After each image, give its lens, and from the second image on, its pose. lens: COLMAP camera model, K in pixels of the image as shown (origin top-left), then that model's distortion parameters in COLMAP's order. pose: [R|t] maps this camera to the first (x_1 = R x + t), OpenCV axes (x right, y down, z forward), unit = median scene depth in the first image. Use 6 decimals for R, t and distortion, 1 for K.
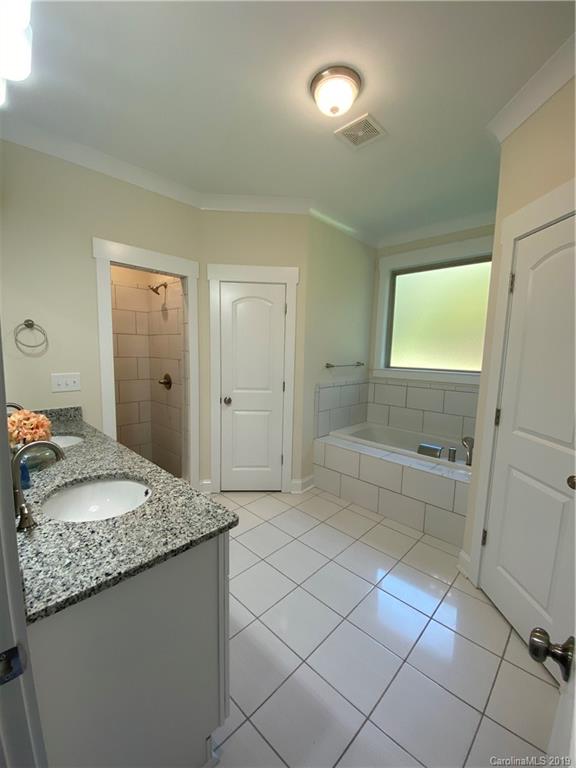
lens RADIAL K [[312.8, 0, 288.3], [0, 312.8, 389.7], [0, 0, 1]] dist [0.001300, -0.011861]
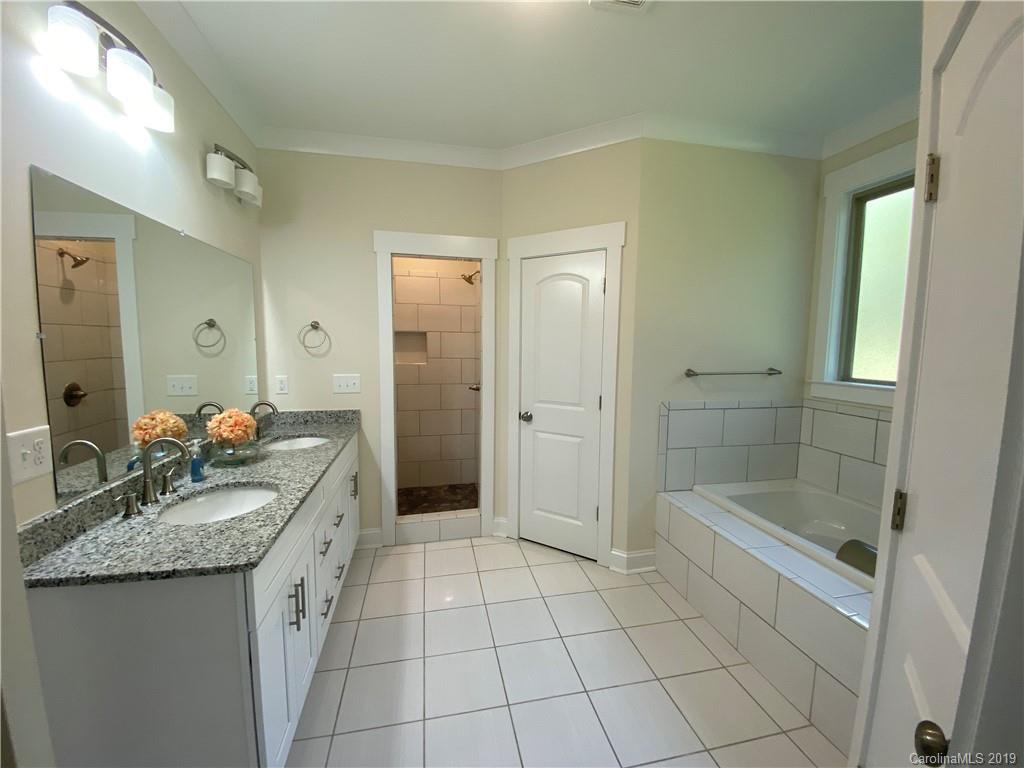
lens RADIAL K [[417.1, 0, 512.0], [0, 417.1, 384.0], [0, 0, 1]] dist [0.001300, -0.011861]
pose [[0.823532, 0.040750, -0.565804, 0.339329], [-0.062481, 0.997864, -0.019074, -0.022868], [0.563818, 0.051060, 0.824319, 0.168367]]
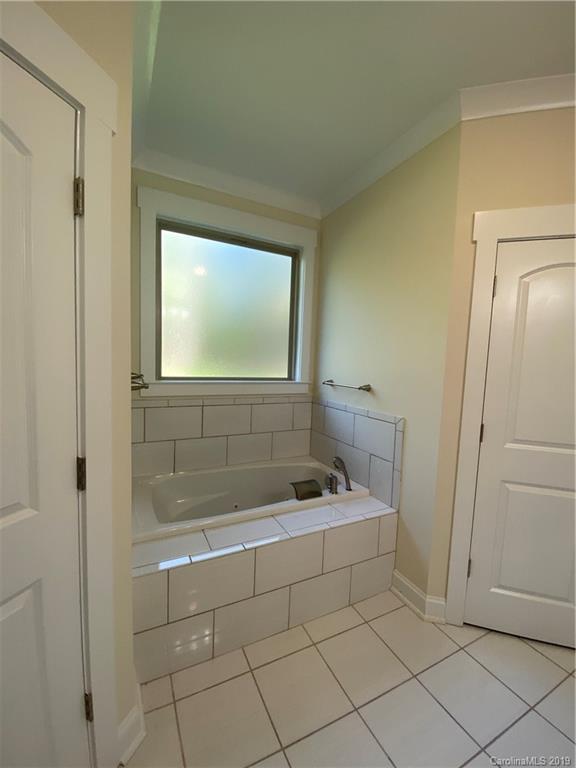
lens RADIAL K [[314.1, 0, 288.0], [0, 314.1, 384.0], [0, 0, 1]] dist [0.001658, -0.010888]
pose [[0.336619, -0.083478, 0.937933, -0.224118], [0.090515, 0.994319, 0.056011, -0.096293], [-0.937281, 0.066043, 0.342262, 0.743004]]
